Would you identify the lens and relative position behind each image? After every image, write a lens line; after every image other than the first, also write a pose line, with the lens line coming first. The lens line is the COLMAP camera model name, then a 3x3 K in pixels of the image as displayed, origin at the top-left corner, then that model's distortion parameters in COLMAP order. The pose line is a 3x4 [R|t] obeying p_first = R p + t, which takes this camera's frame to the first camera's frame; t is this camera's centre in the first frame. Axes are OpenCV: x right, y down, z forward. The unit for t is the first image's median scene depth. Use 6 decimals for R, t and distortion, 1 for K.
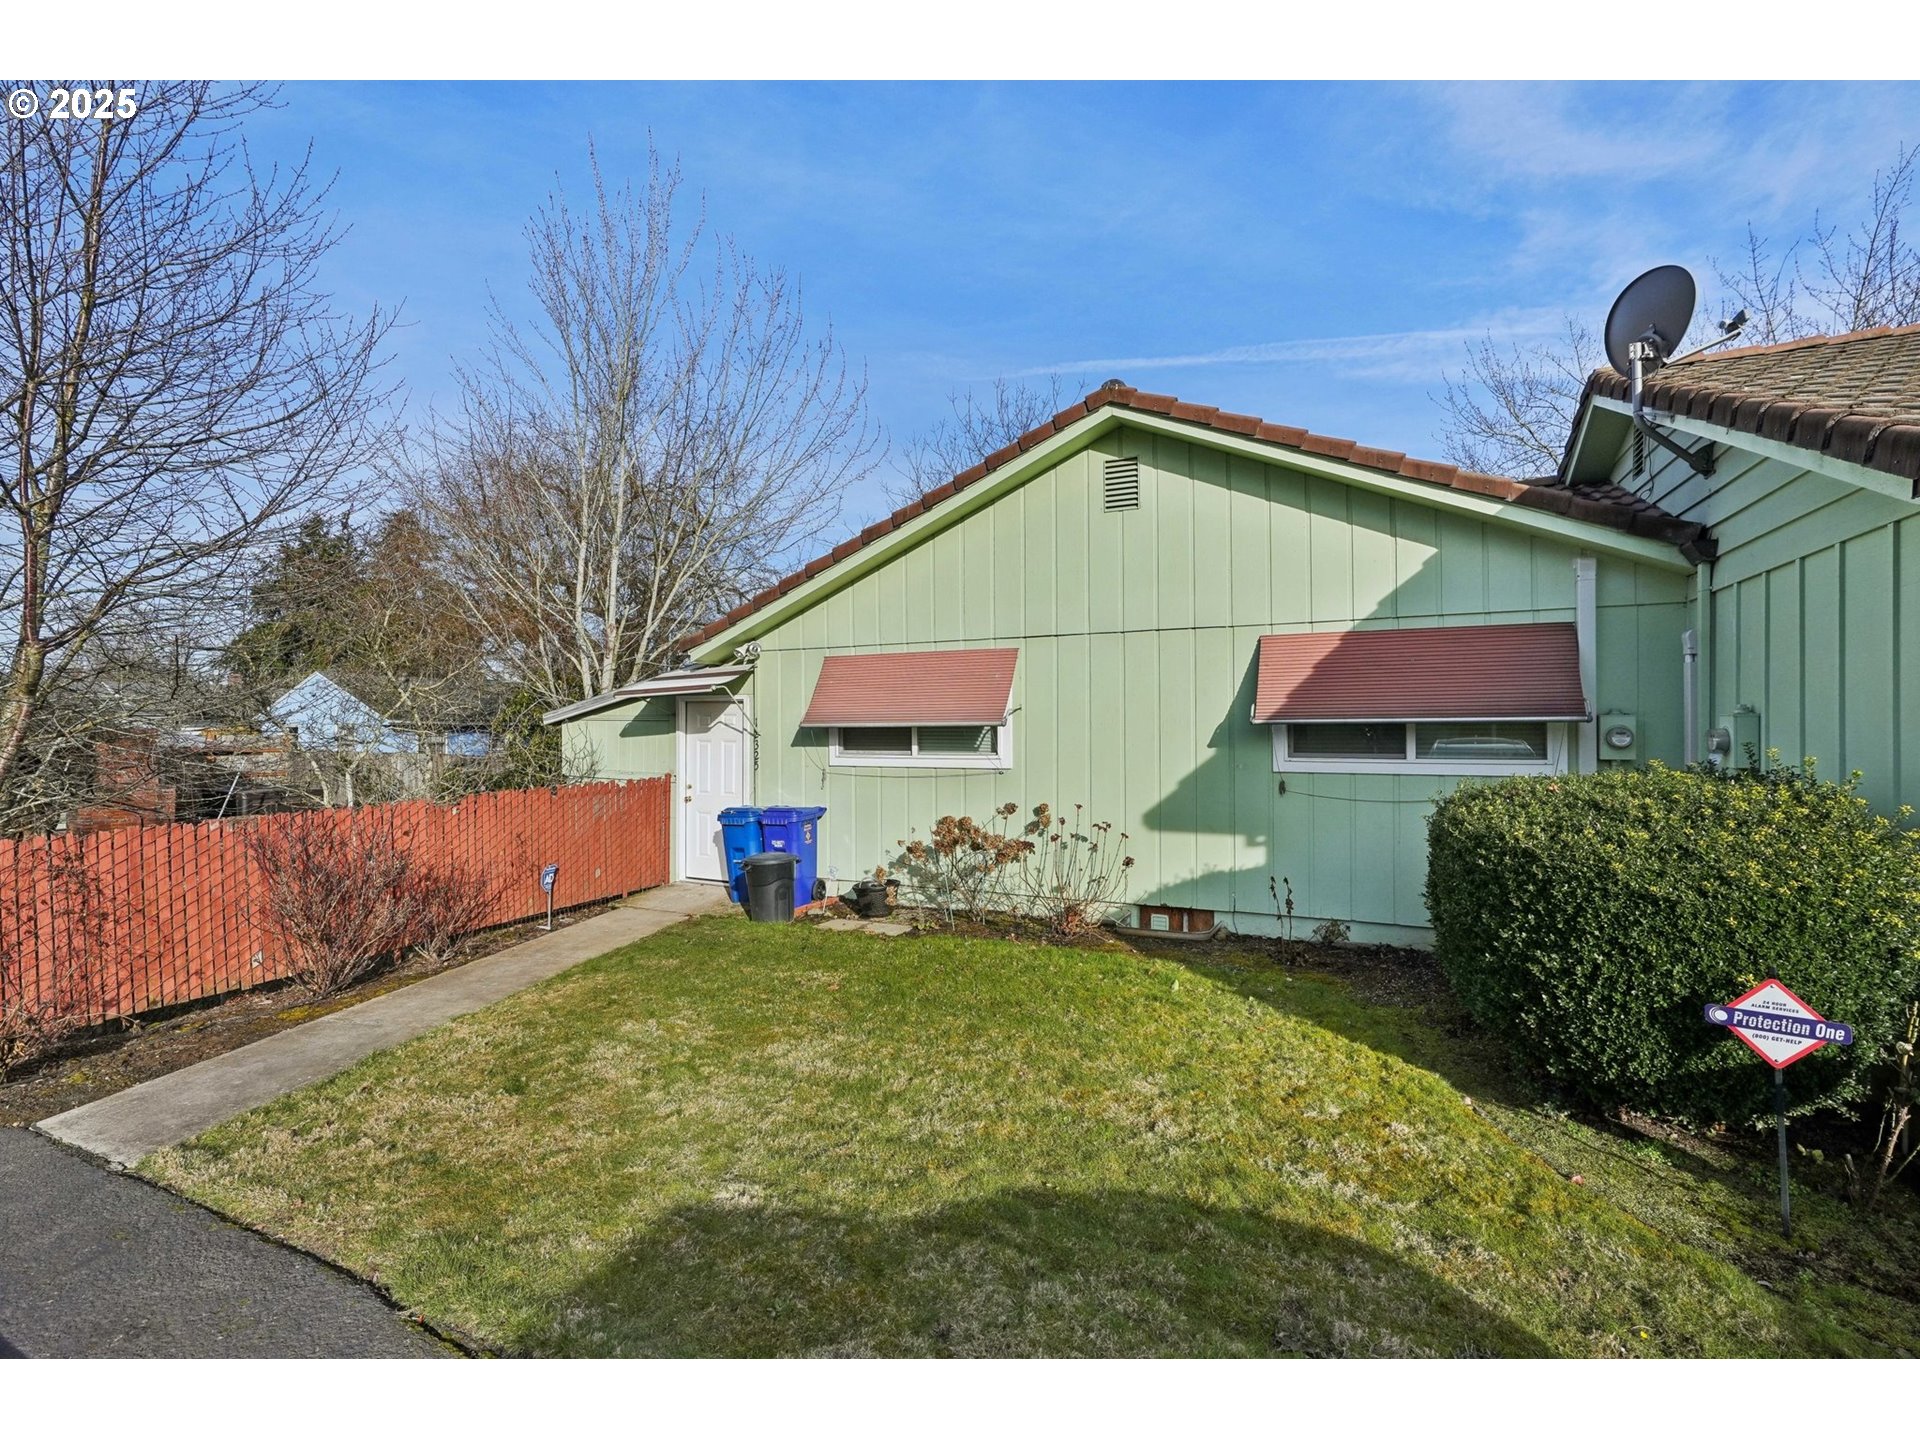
lens RADIAL K [[884.5, 0, 948.8], [0, 884.5, 730.7], [0, 0, 1]] dist [0.001228, -0.000054]
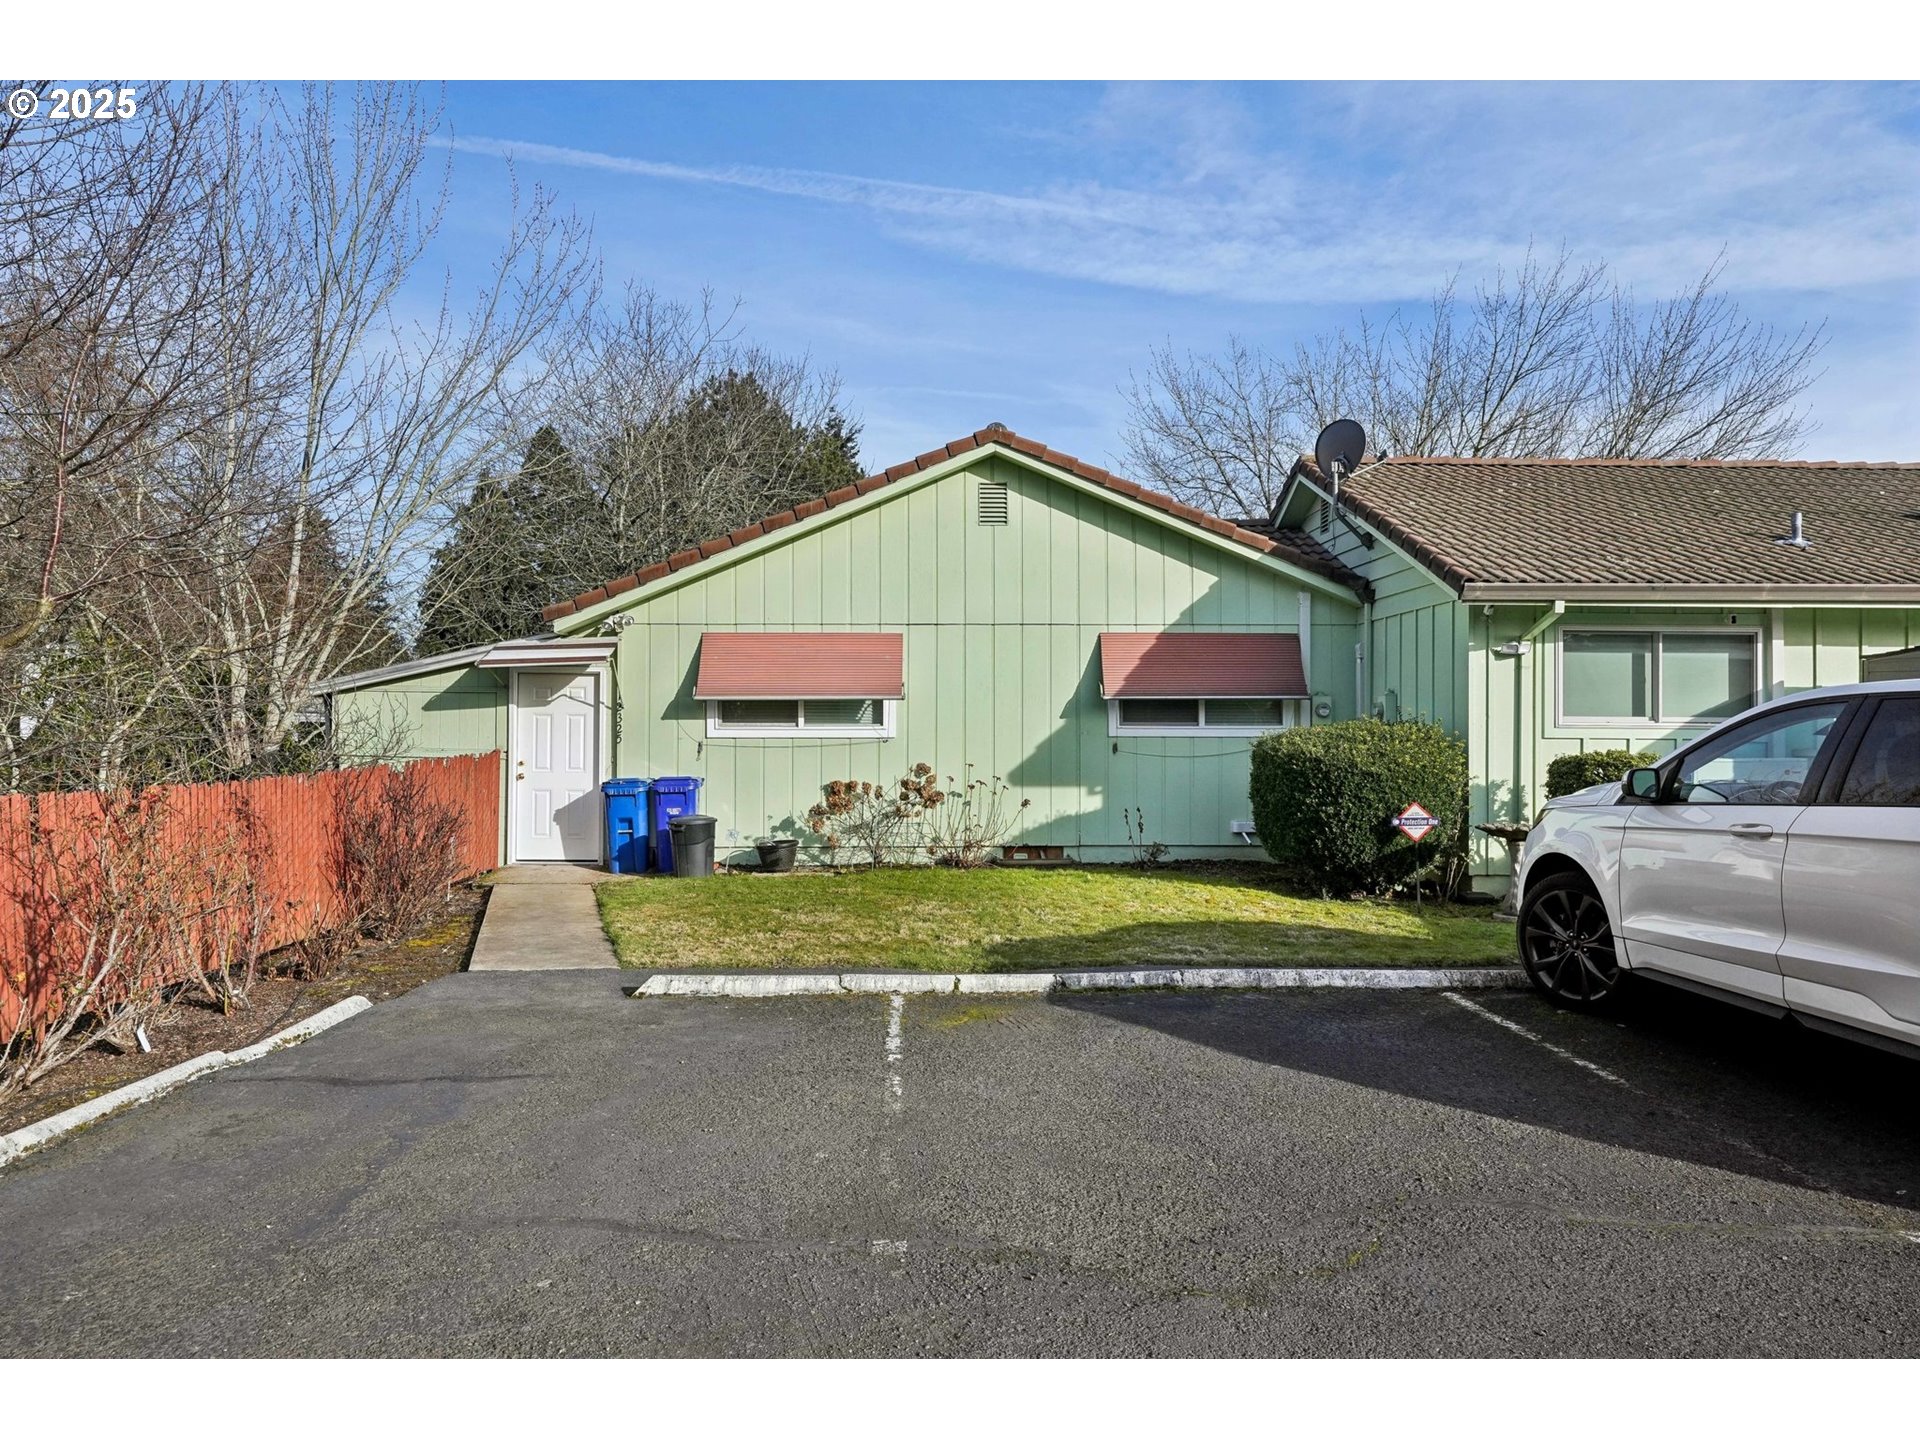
lens RADIAL K [[1349.6, 0, 960.0], [0, 1349.6, 720.0], [0, 0, 1]] dist [0.009655, 0.000118]
pose [[0.891730, 0.008575, 0.452486, -0.716859], [-0.003090, 0.999913, -0.012859, 0.046847], [-0.452556, 0.010069, 0.891679, -0.668565]]
